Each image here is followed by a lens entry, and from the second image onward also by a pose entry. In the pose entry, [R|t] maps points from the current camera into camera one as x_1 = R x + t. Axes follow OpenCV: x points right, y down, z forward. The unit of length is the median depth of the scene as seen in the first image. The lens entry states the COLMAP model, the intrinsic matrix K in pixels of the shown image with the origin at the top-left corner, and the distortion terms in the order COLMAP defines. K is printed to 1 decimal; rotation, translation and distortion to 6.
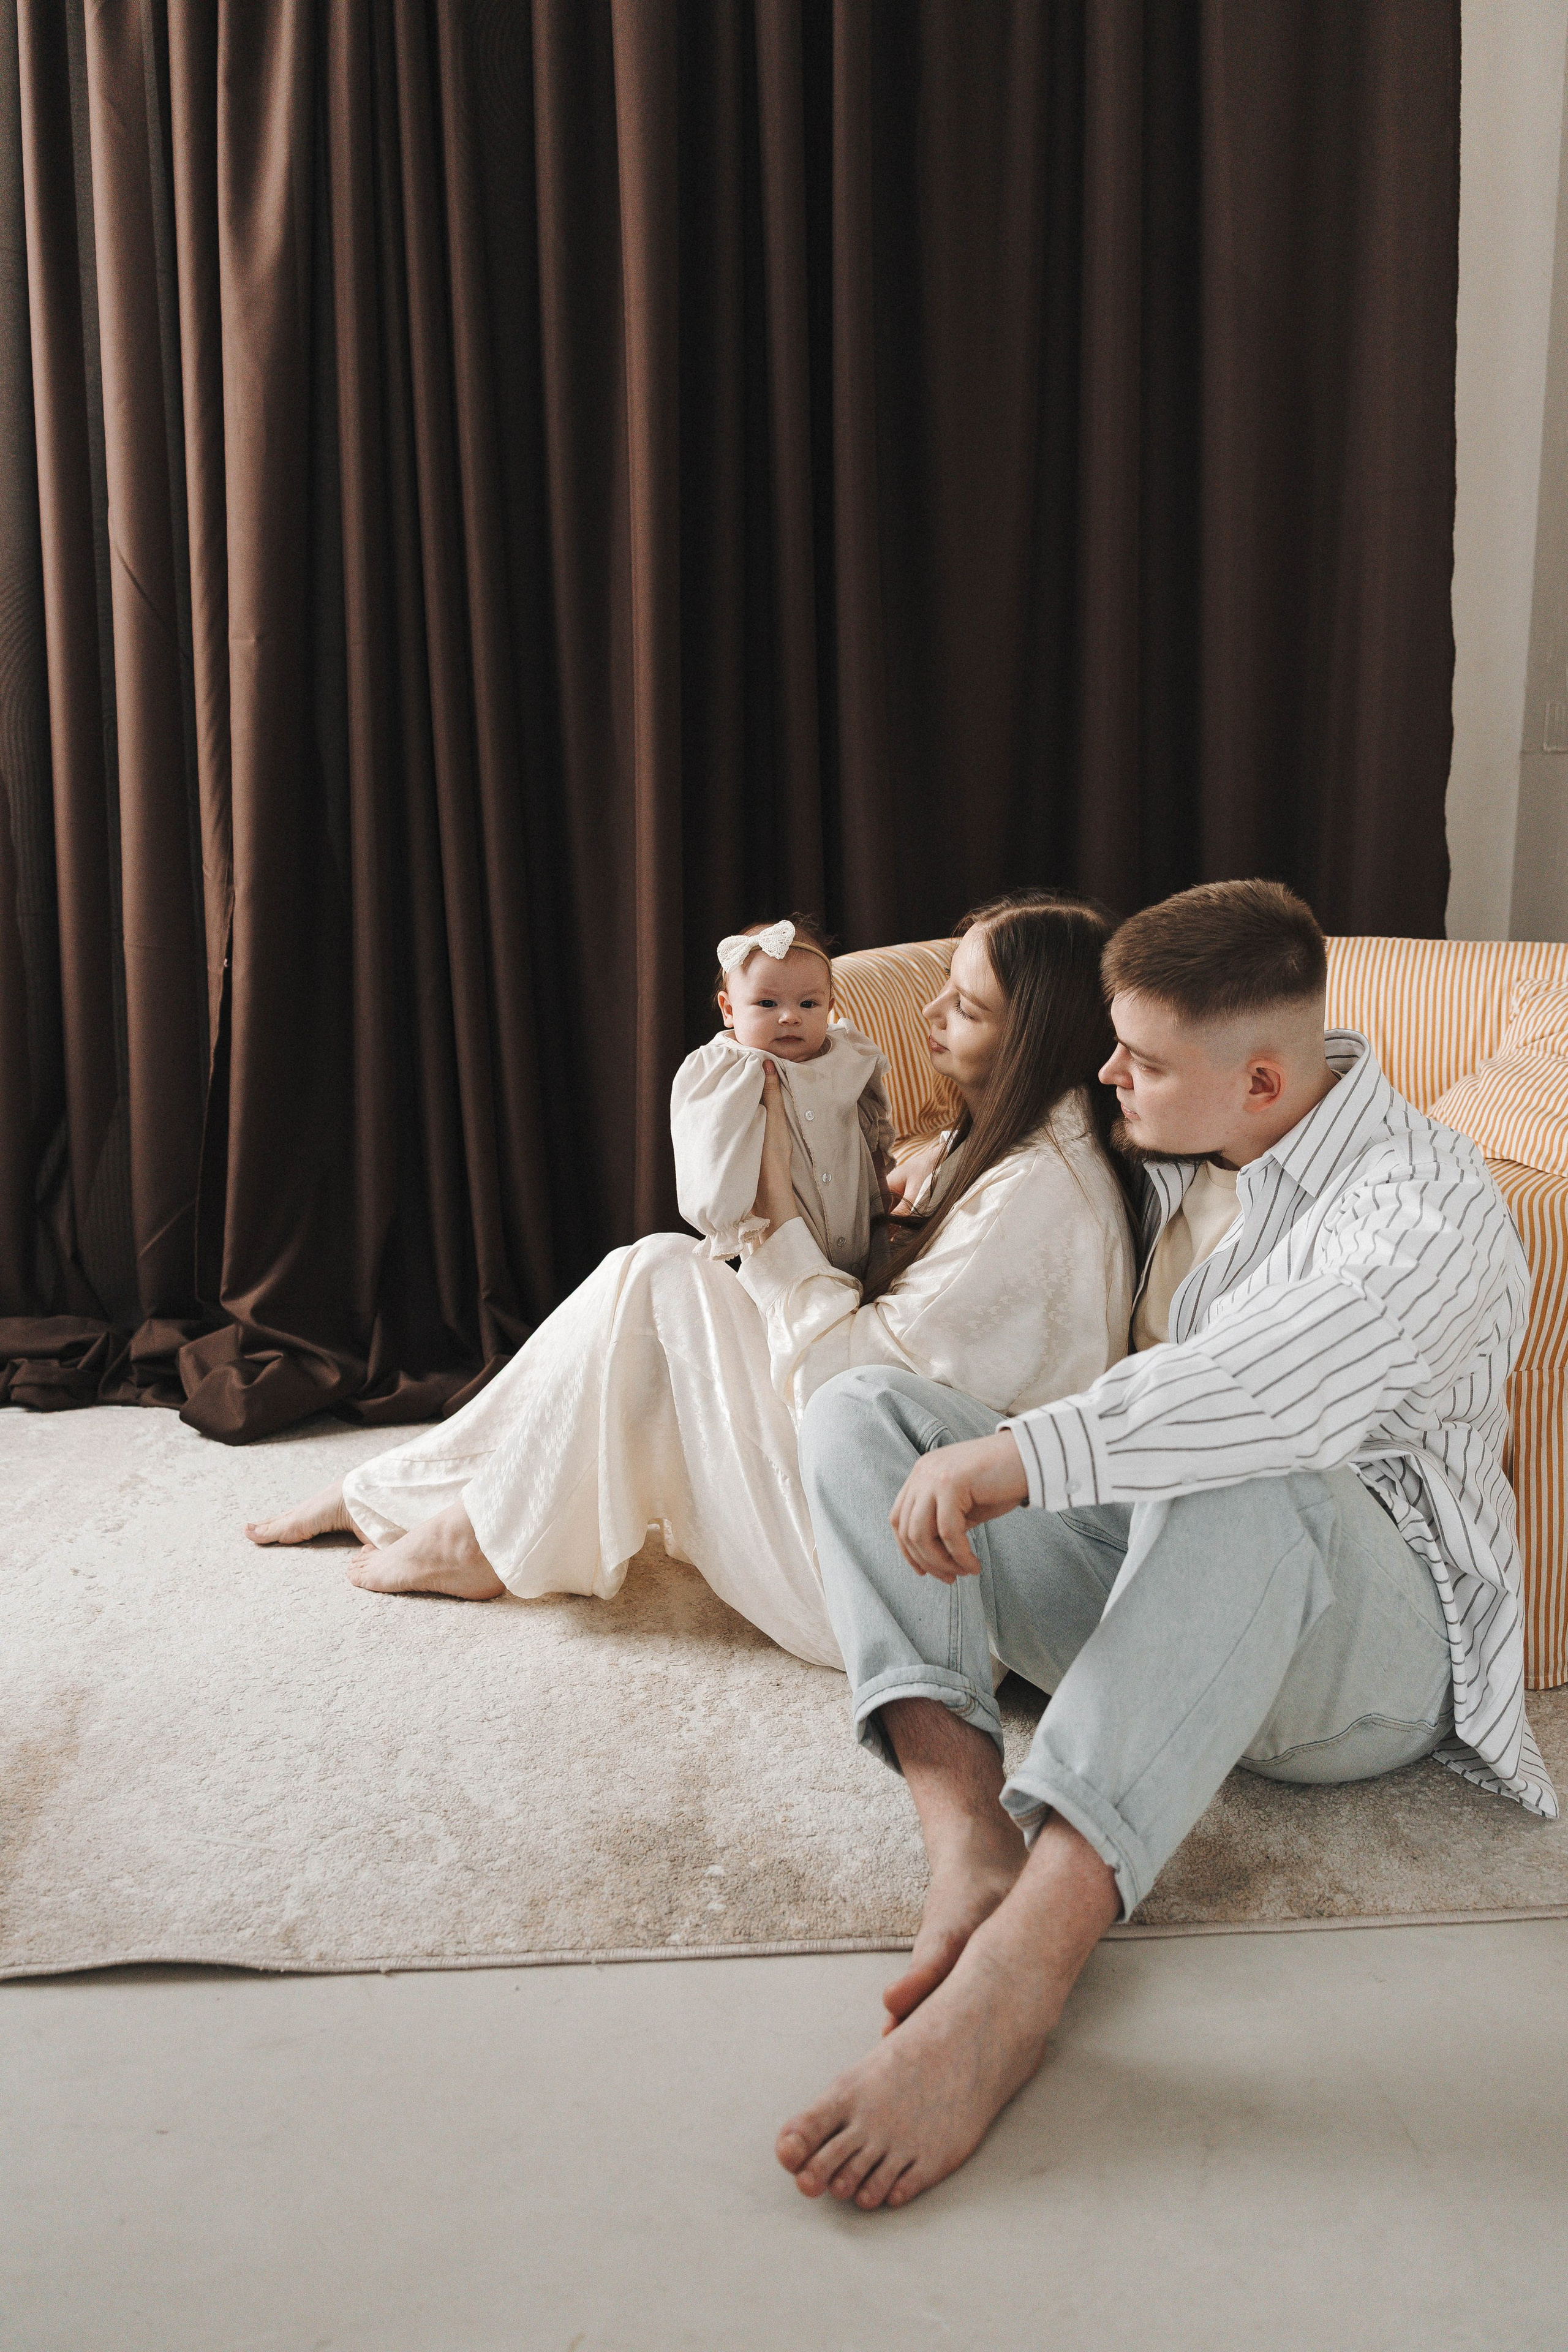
lens RADIAL K [[1780.7, 0, 784.0], [0, 1780.7, 1176.0], [0, 0, 1]] dist [0.008410, -0.003733]
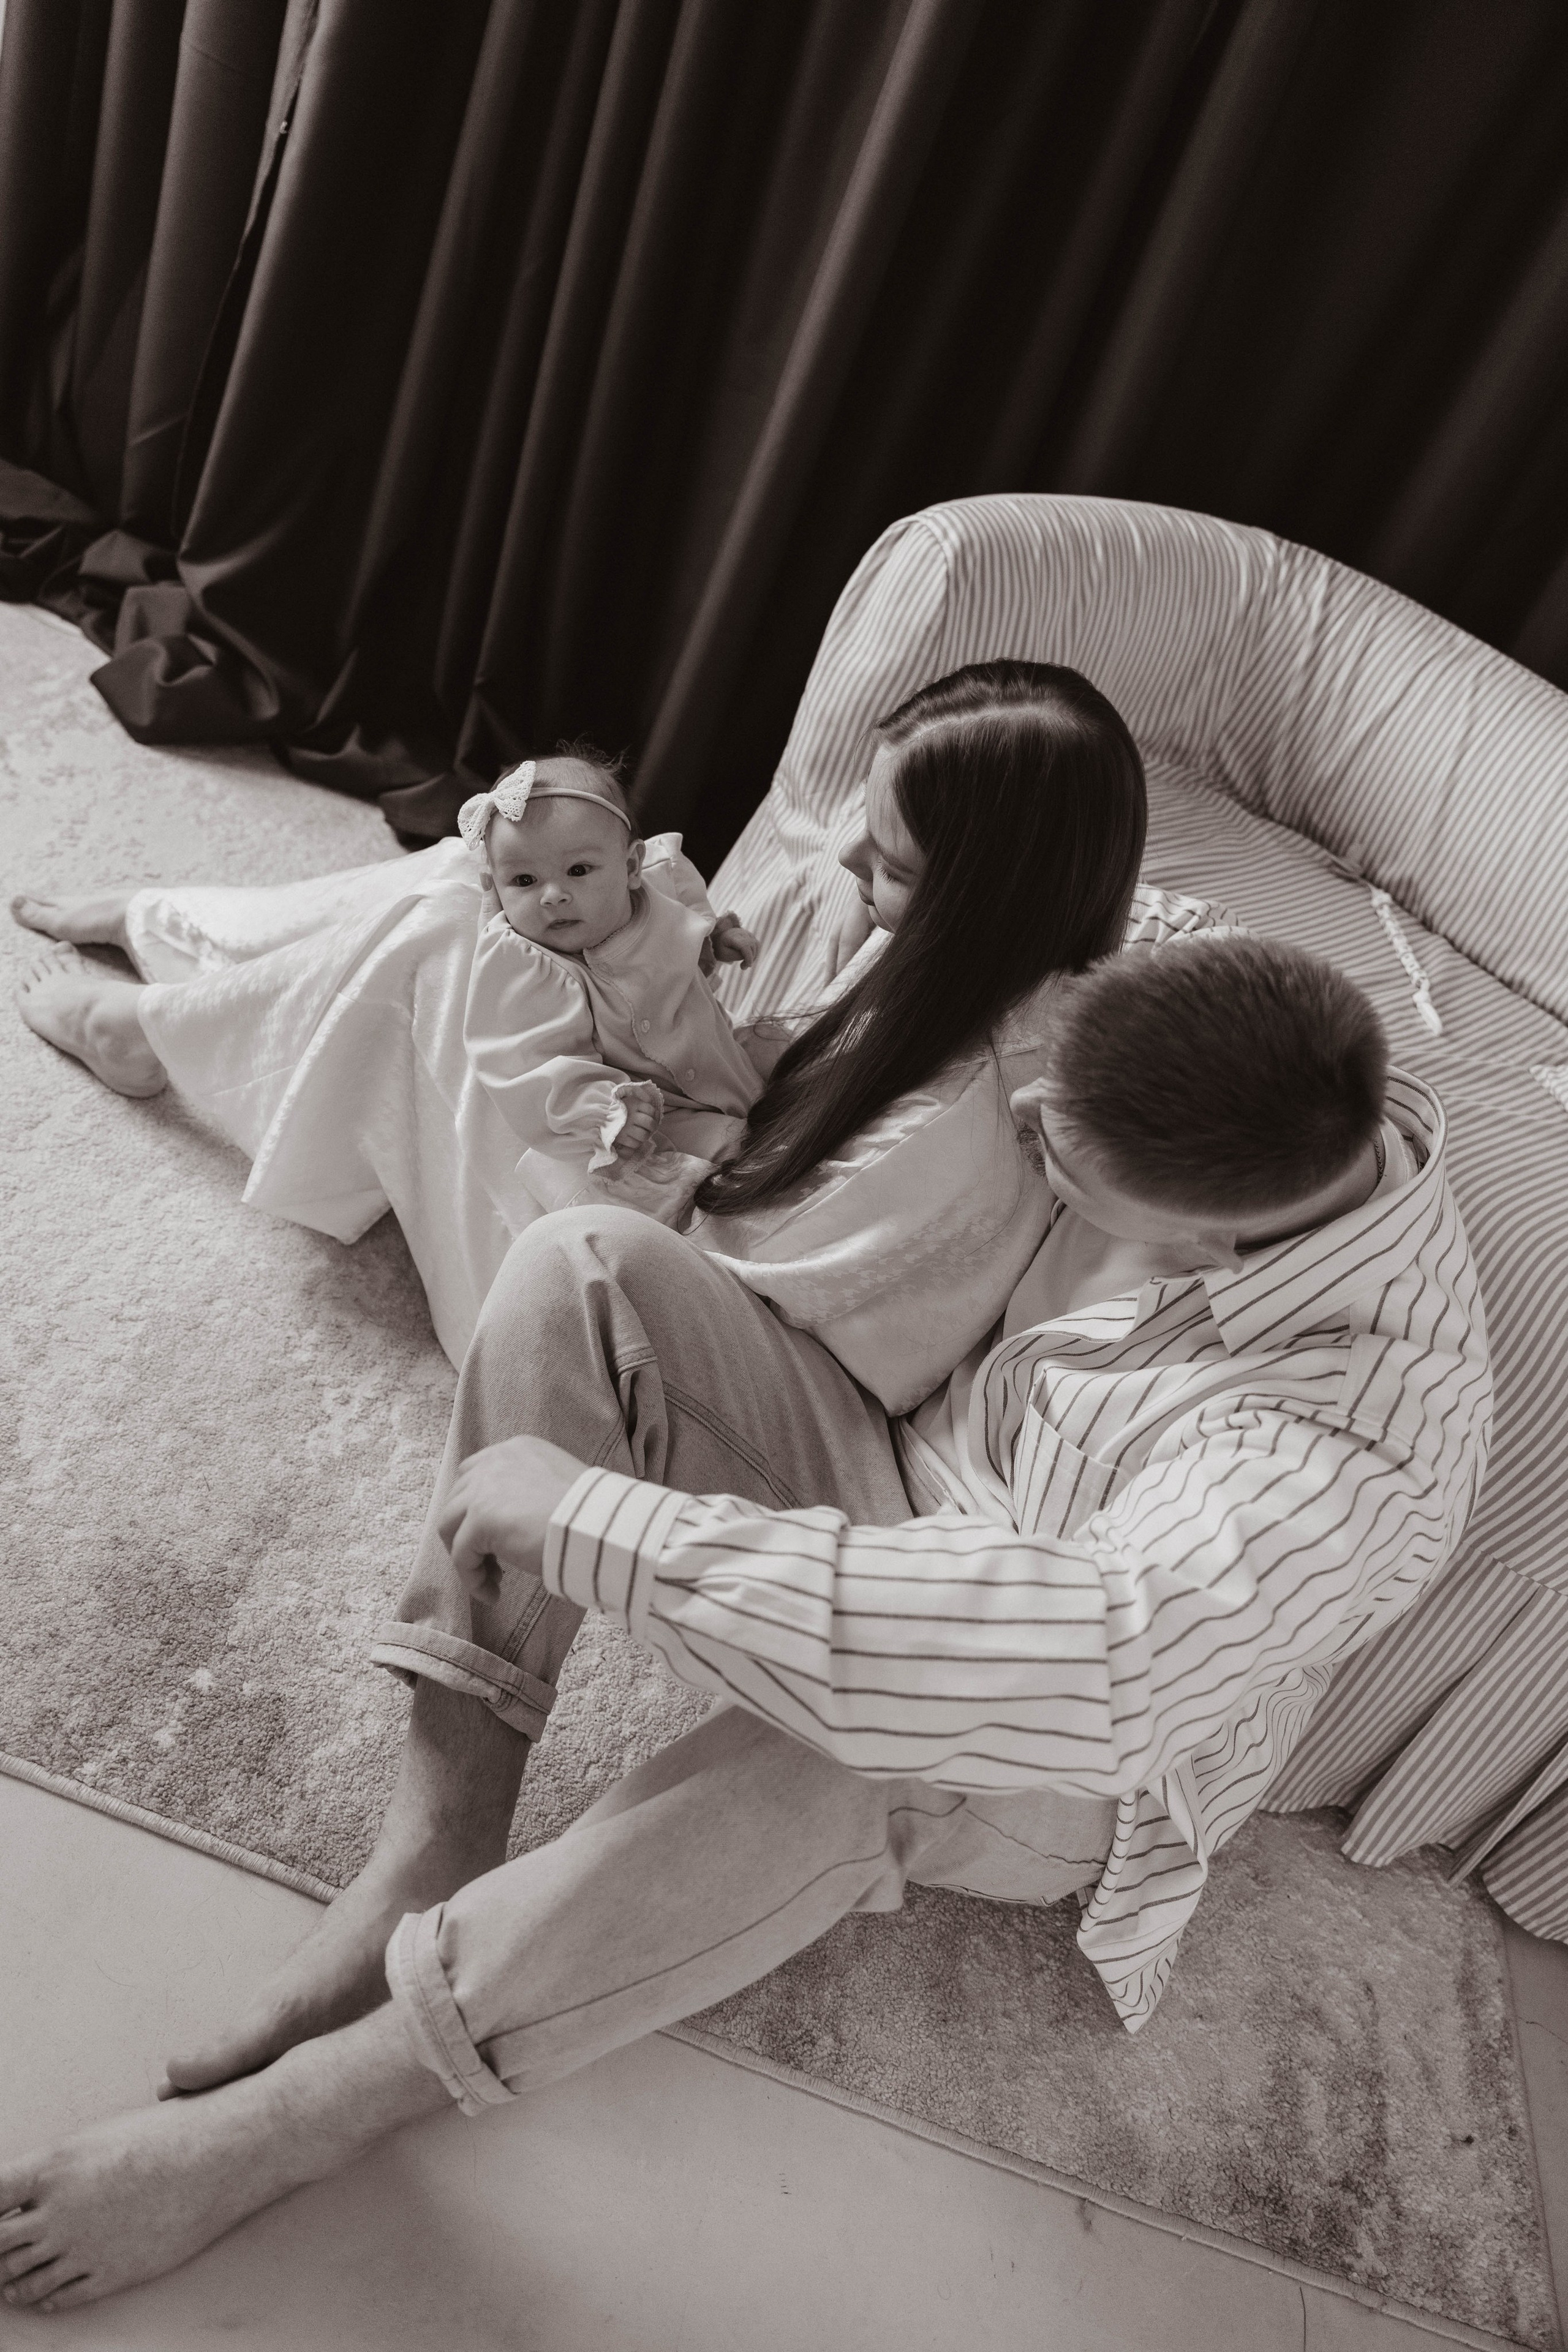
lens RADIAL K [[1780.7, 0, 784.0], [0, 1780.7, 1176.0], [0, 0, 1]] dist [0.008410, -0.003733]
pose [[0.906242, 0.422718, -0.005902, 0.117048], [-0.381720, 0.824188, 0.418335, -0.272035], [0.181702, -0.376859, 0.908274, 0.358516]]
